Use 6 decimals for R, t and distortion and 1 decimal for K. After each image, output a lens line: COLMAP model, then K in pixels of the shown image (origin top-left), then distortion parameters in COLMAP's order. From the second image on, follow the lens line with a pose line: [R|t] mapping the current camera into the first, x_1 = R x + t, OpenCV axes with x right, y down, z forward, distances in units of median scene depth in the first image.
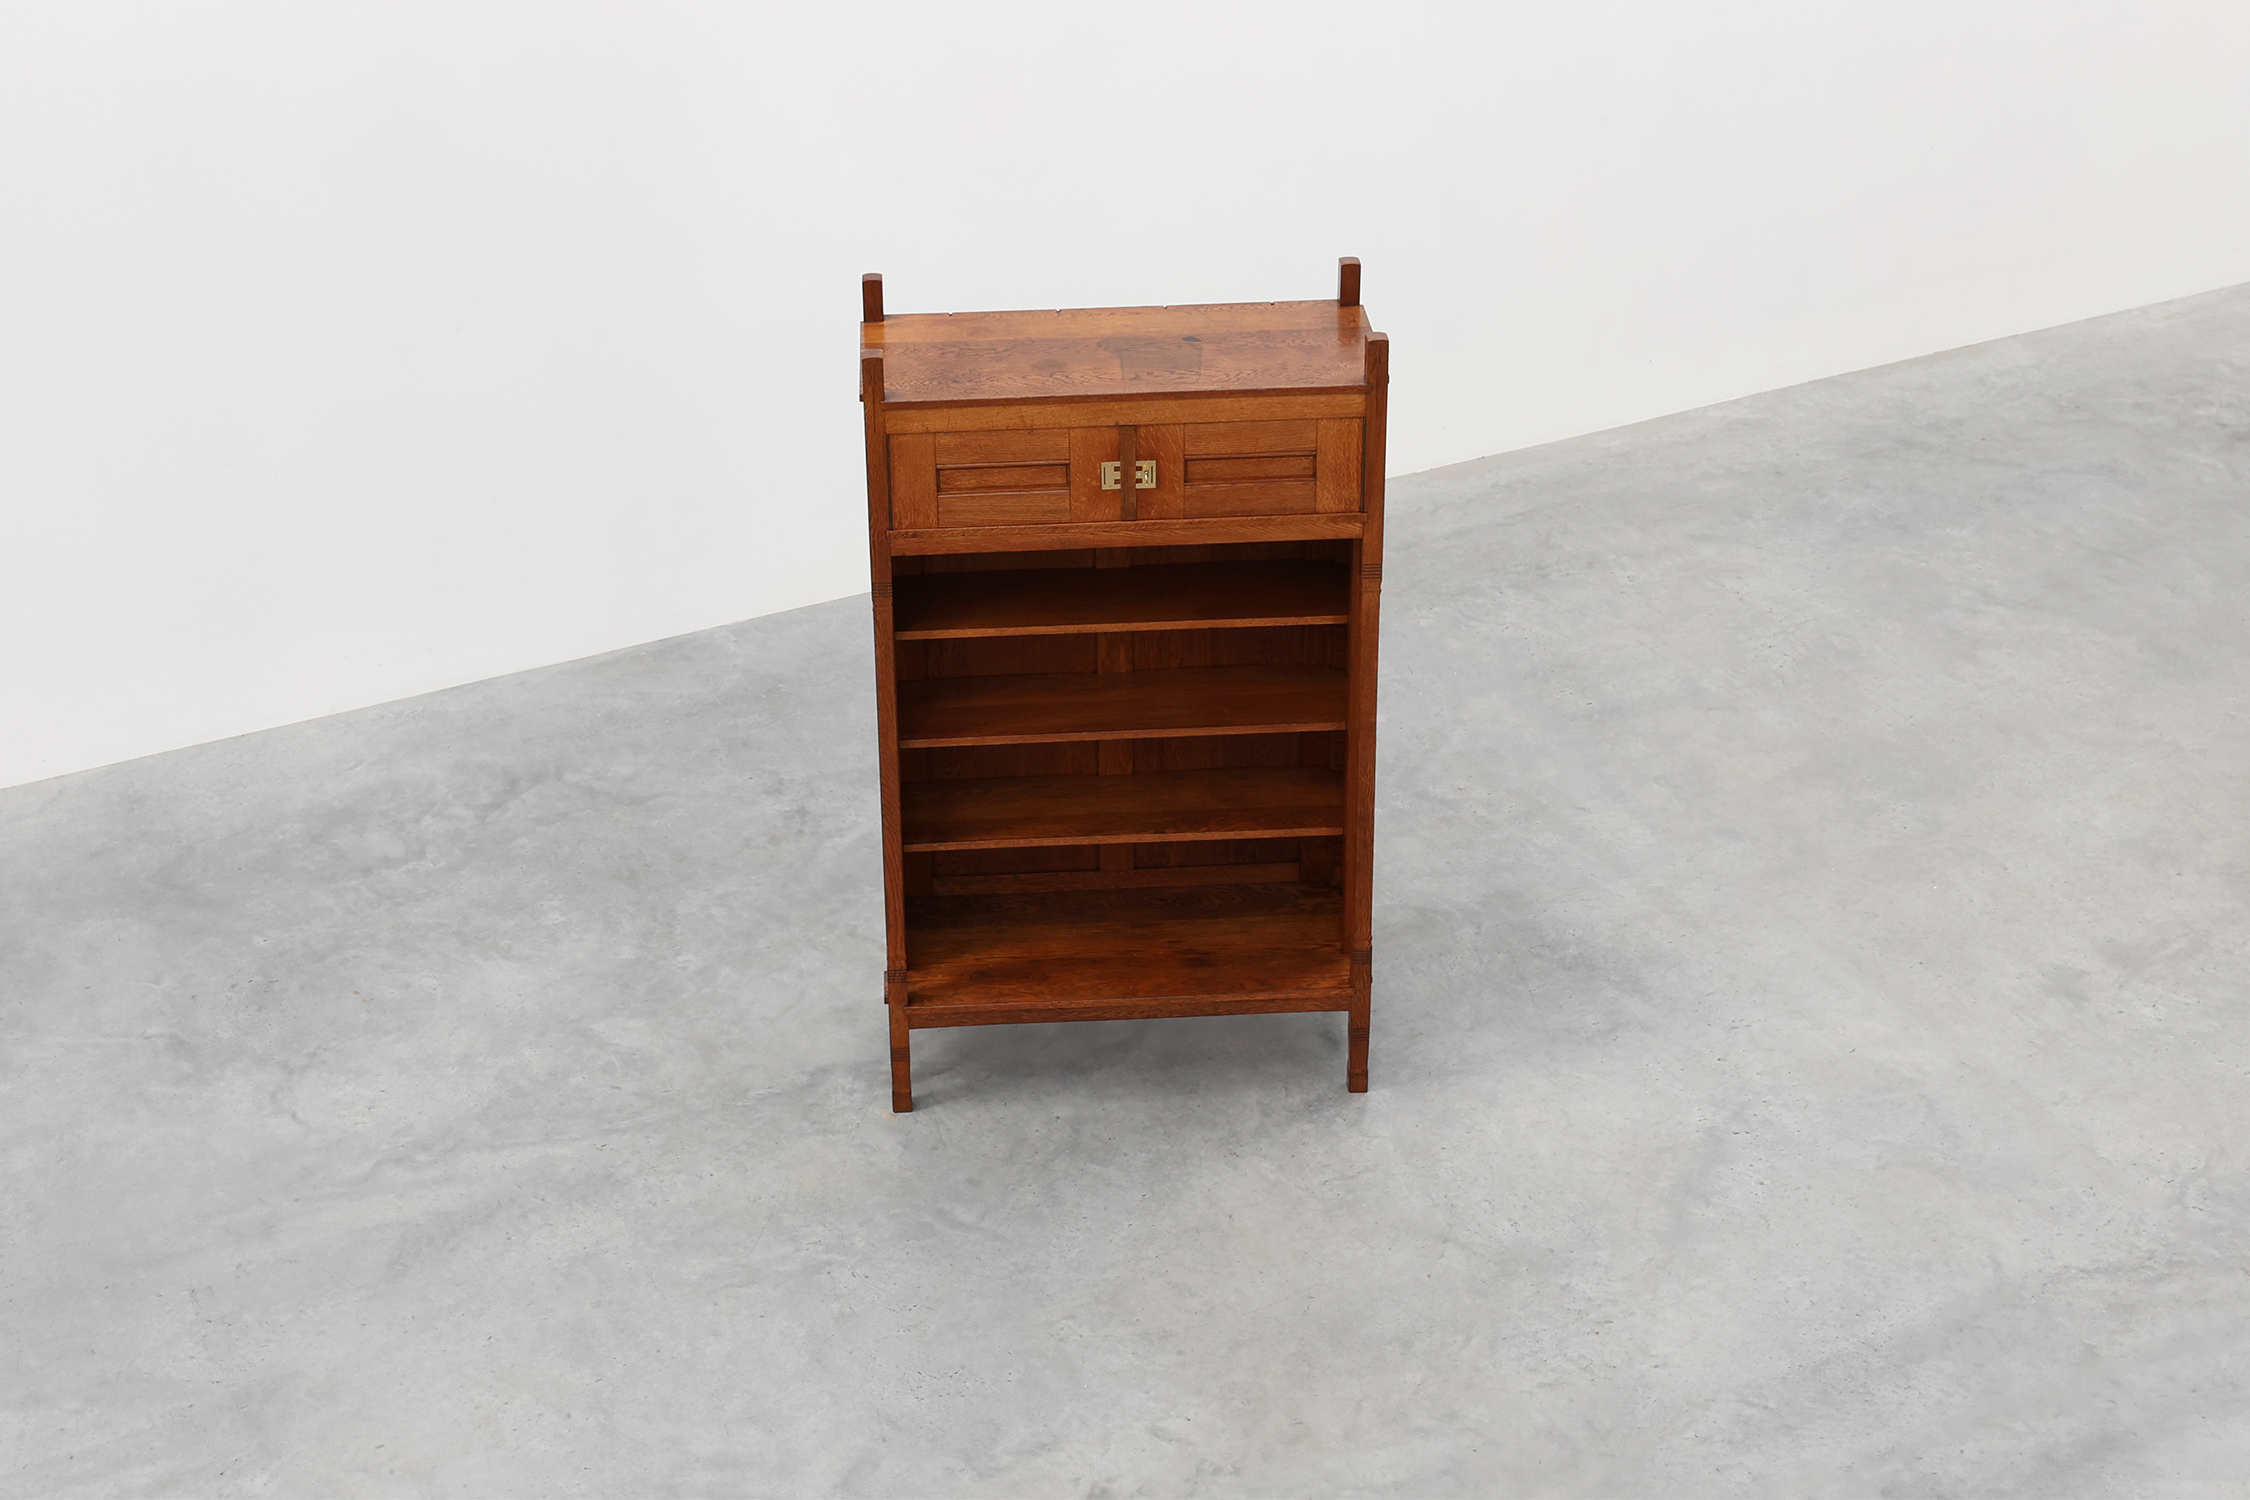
lens RADIAL K [[3170.0, 0, 1121.9], [0, 3170.0, 744.7], [0, 0, 1]] dist [0.066833, 0.000000]
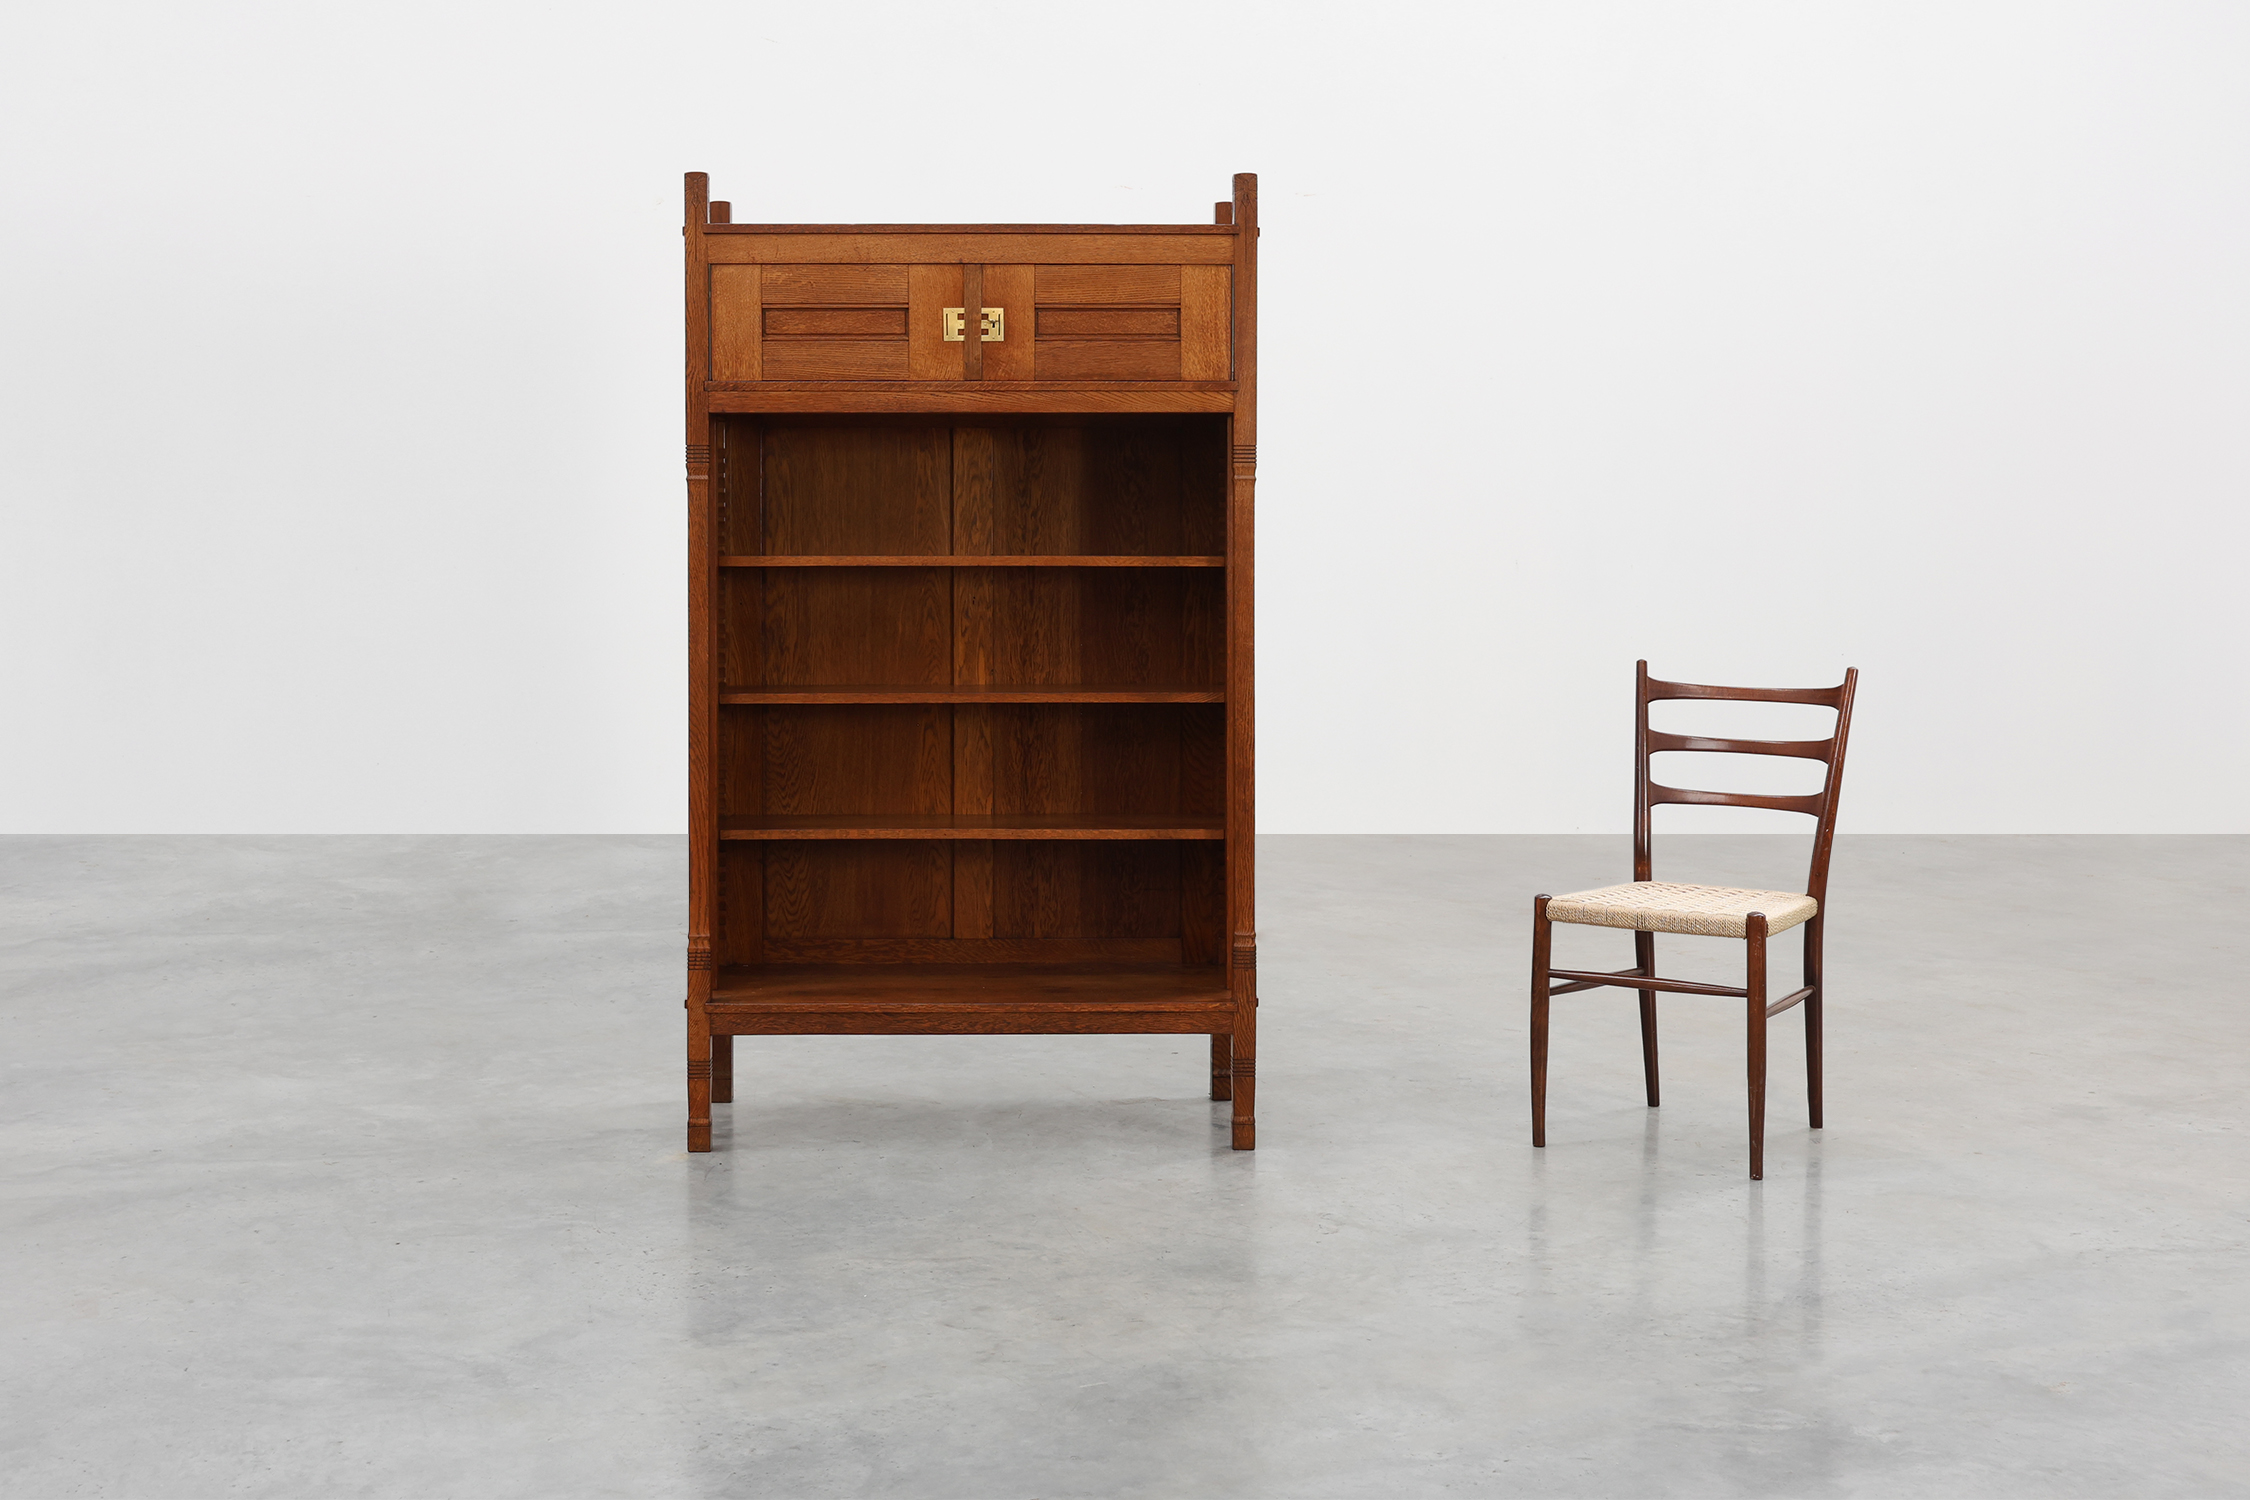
lens RADIAL K [[2667.9, 0, 1056.8], [0, 2667.9, 751.9], [0, 0, 1]] dist [0.030492, 0.000000]
pose [[0.999153, 0.013149, -0.038980, 0.056614], [-0.027746, 0.914972, -0.402563, 0.329607], [0.030373, 0.403304, 0.914562, 0.344588]]
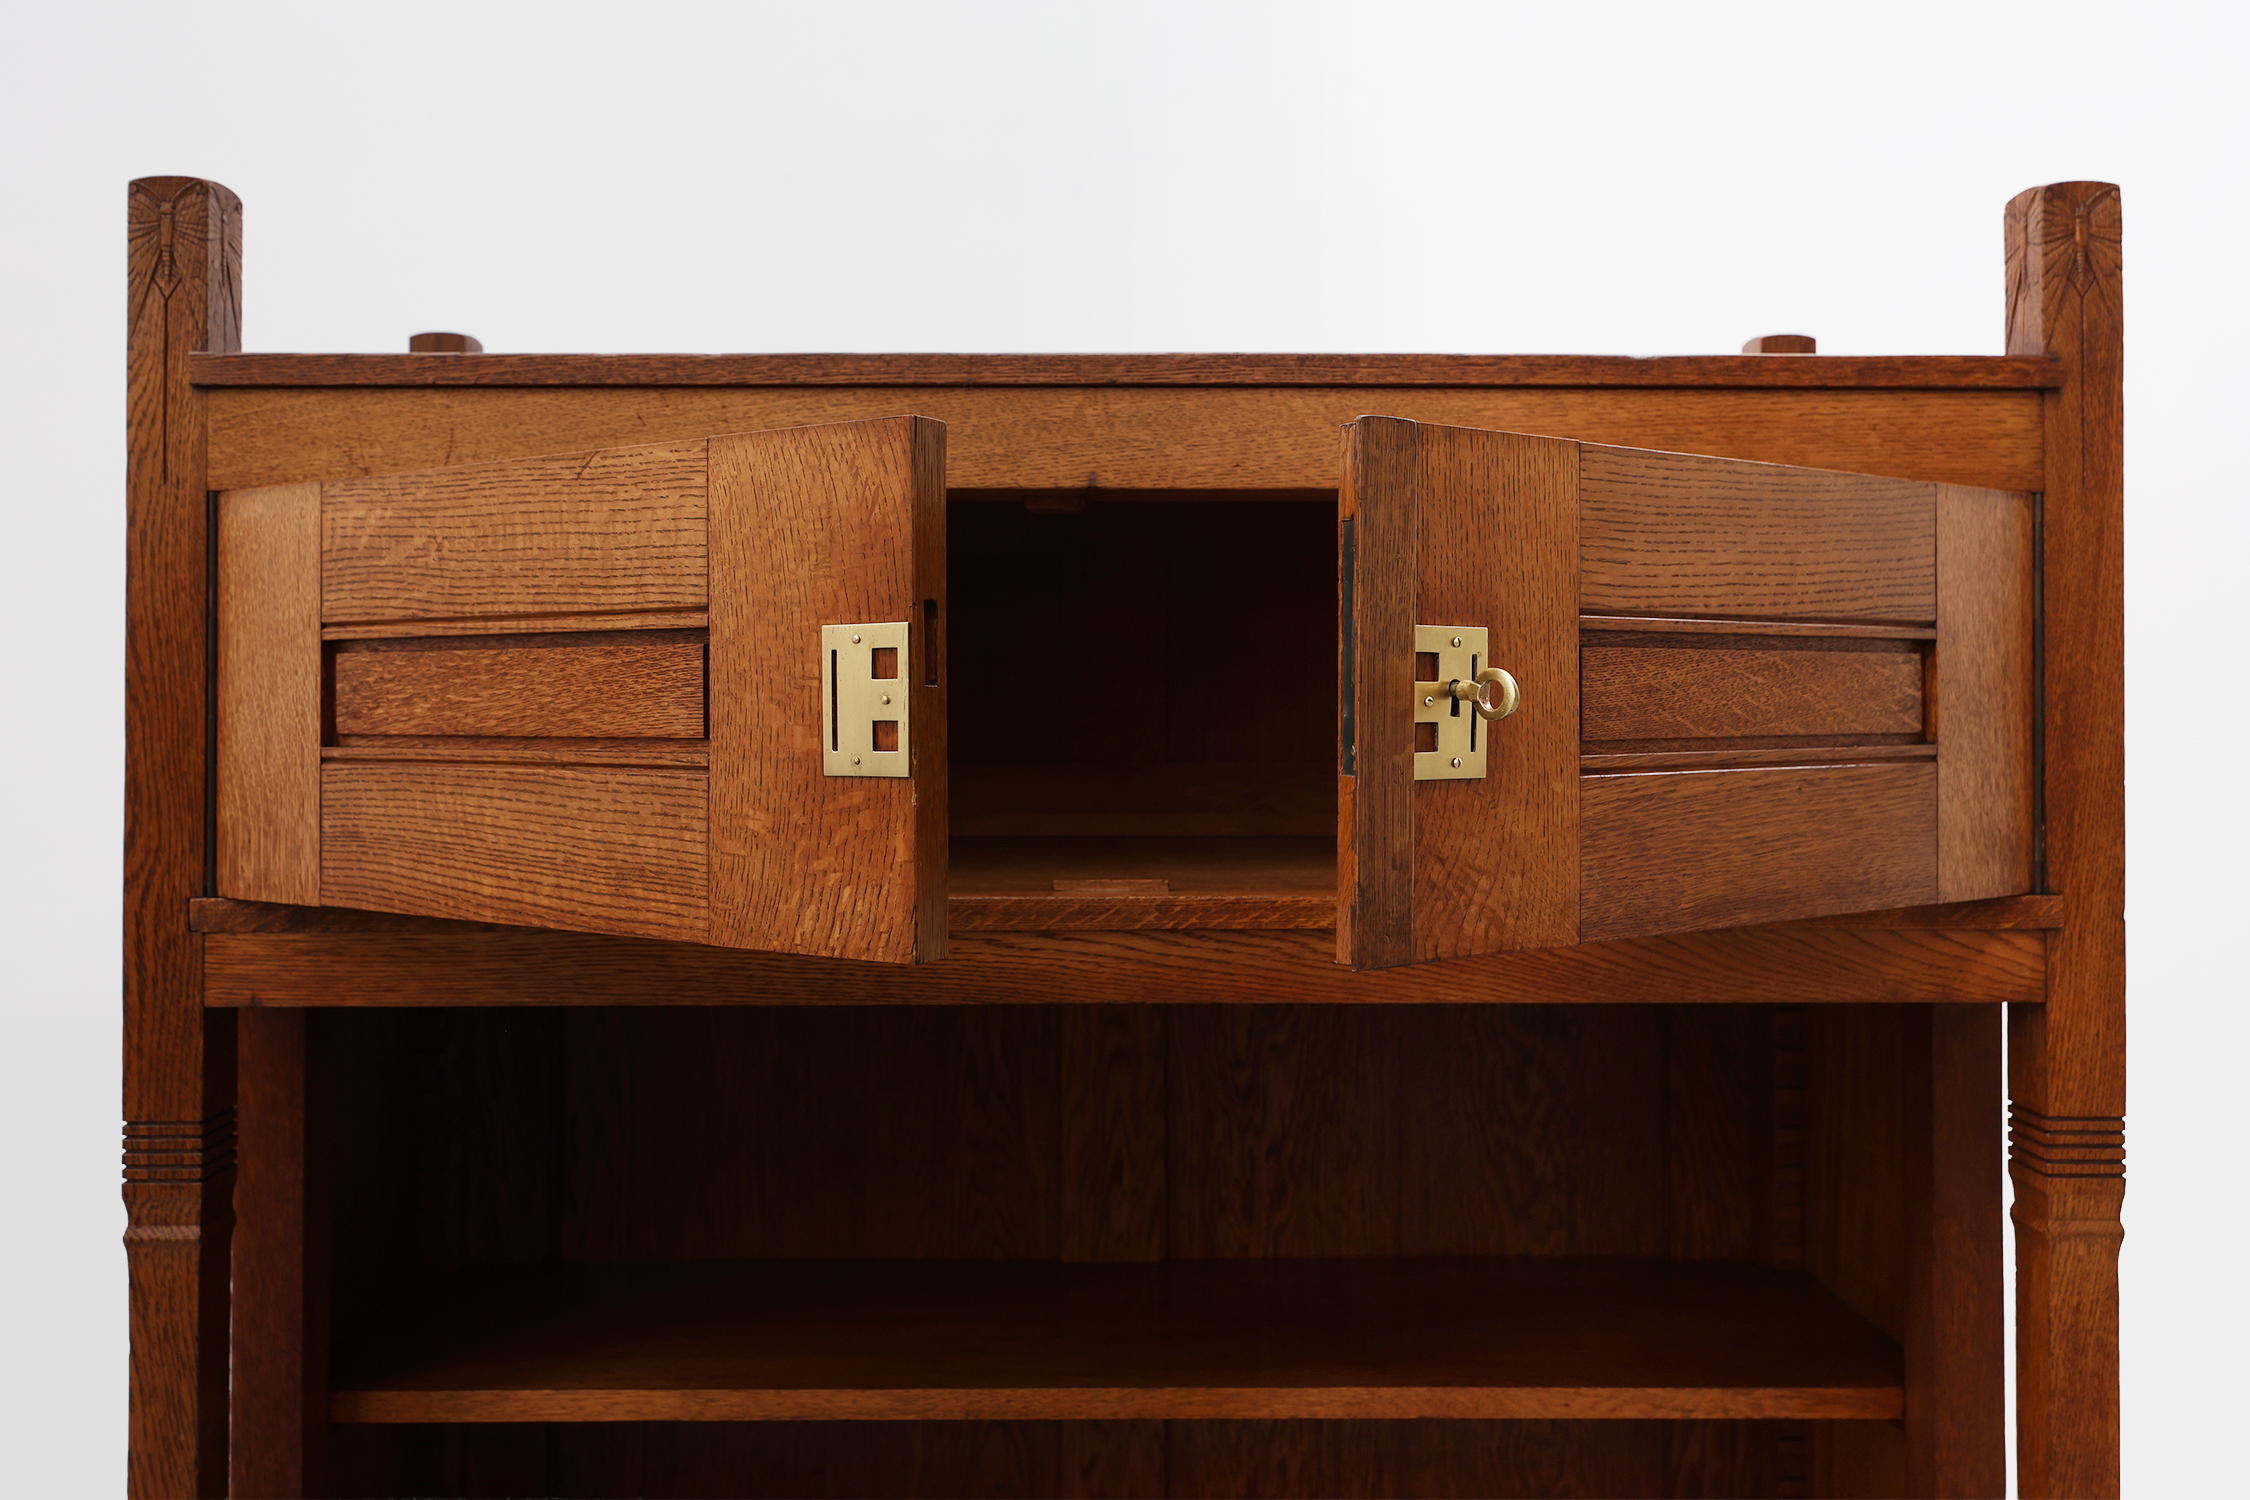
lens RADIAL K [[1681.6, 0, 1145.3], [0, 1681.6, 758.1], [0, 0, 1]] dist [-0.004336, -0.001693]
pose [[0.998531, 0.008809, -0.053458, 0.010202], [-0.034542, 0.863664, -0.502883, -0.011339], [0.041740, 0.503991, 0.862700, 0.869940]]
